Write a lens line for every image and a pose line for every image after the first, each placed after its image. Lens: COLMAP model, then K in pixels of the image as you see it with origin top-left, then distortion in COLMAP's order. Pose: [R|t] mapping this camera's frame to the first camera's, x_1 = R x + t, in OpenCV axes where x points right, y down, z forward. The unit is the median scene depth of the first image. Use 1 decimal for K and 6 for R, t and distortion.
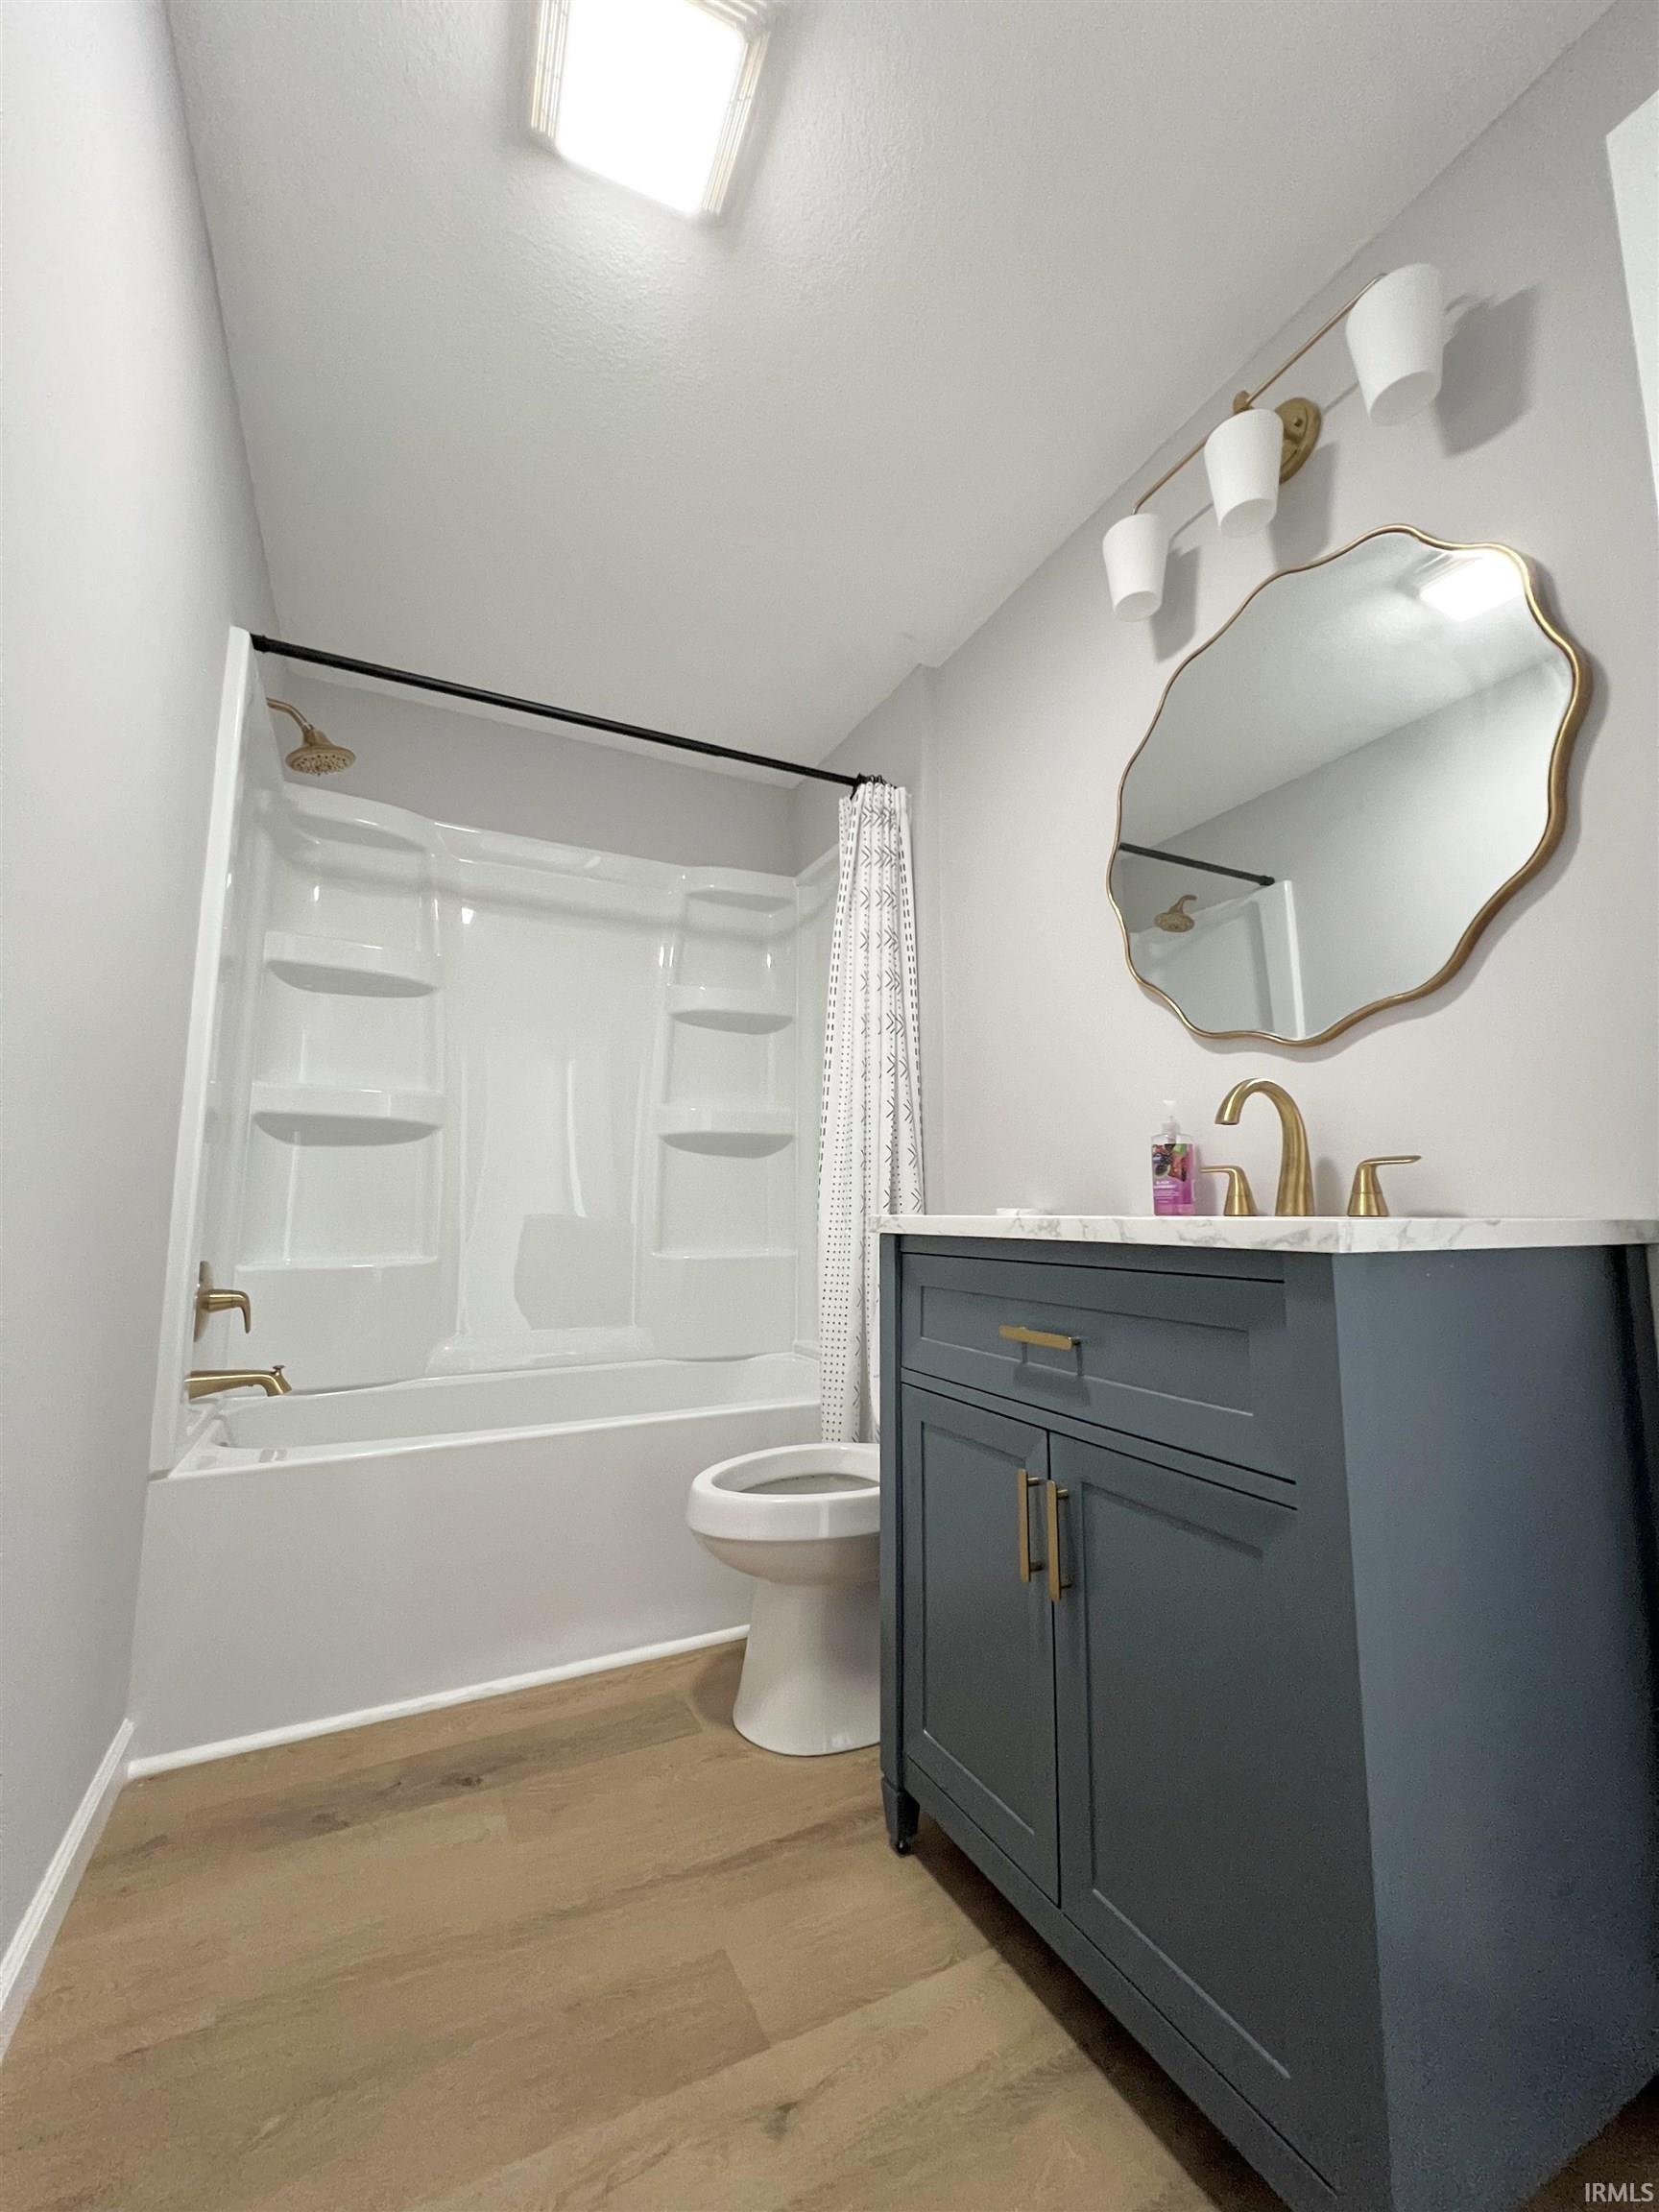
lens RADIAL K [[881.3, 0, 831.5], [0, 881.3, 1099.6], [0, 0, 1]] dist [-0.002358, 0.000148]
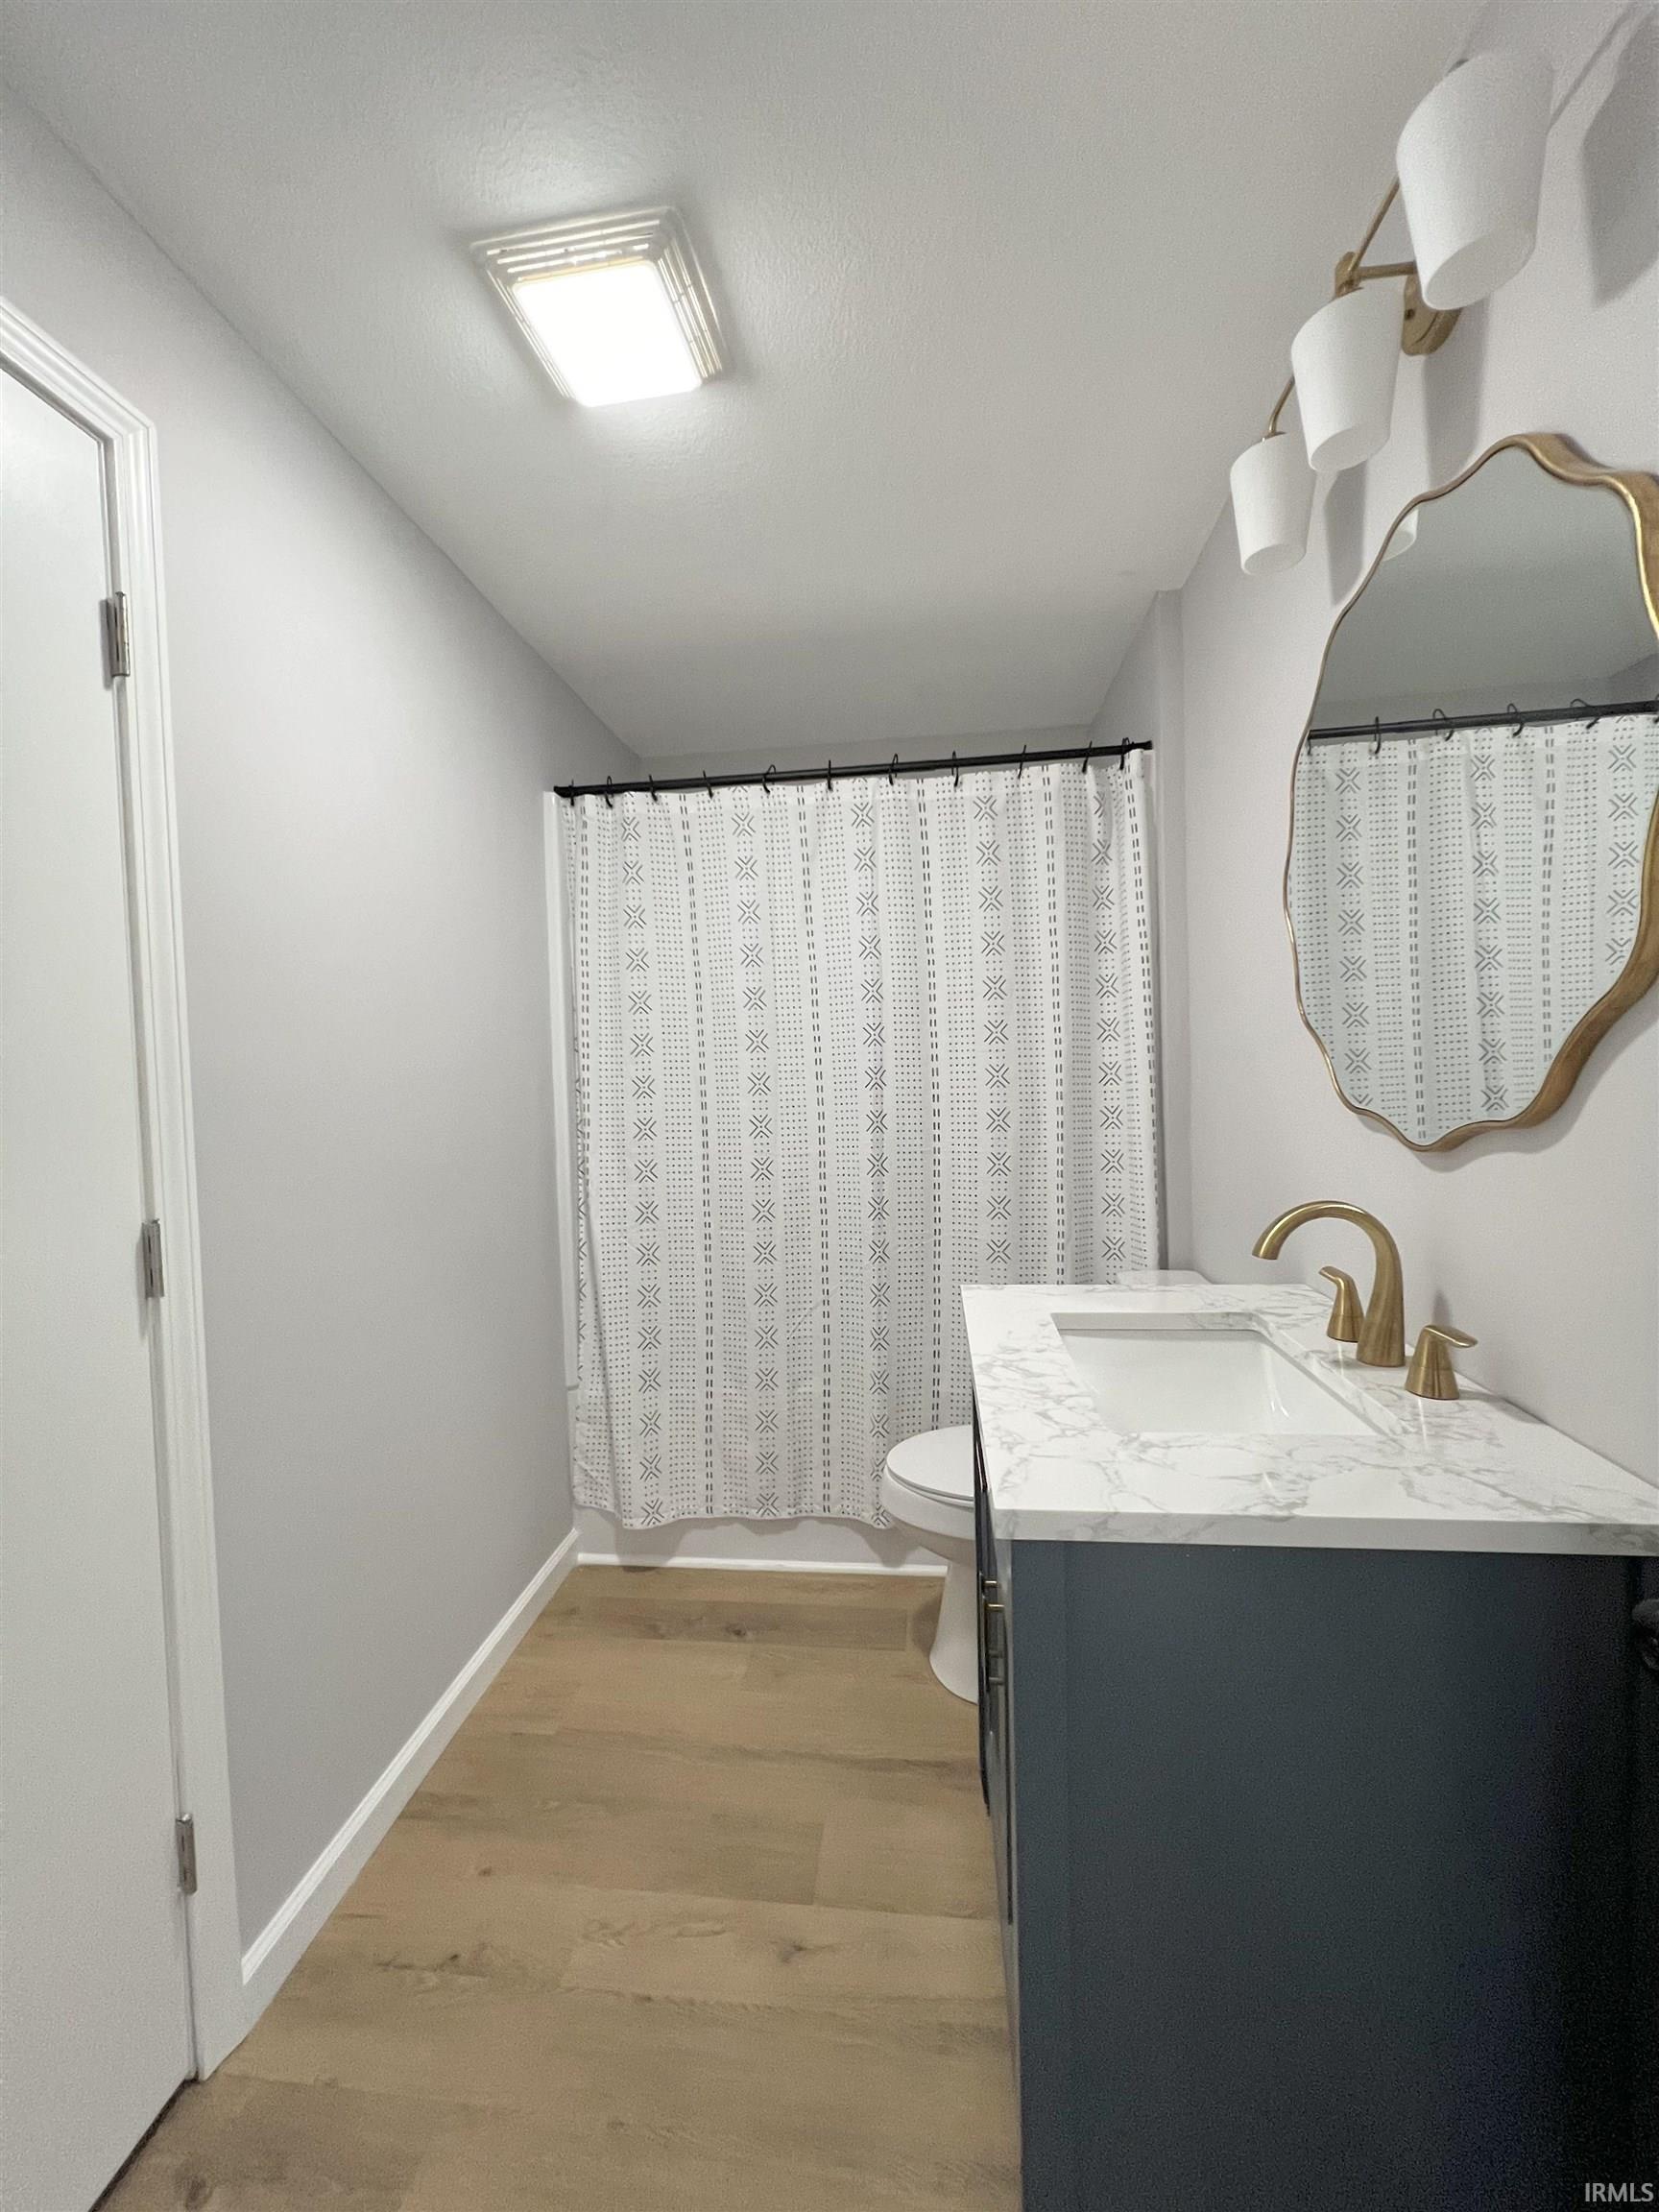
lens RADIAL K [[881.3, 0, 838.8], [0, 881.3, 1101.3], [0, 0, 1]] dist [-0.002358, 0.000148]
pose [[0.836874, -0.004434, -0.547378, 0.547112], [0.098203, 0.984960, 0.142162, -0.279817], [0.538515, -0.172726, 0.824722, 0.065287]]
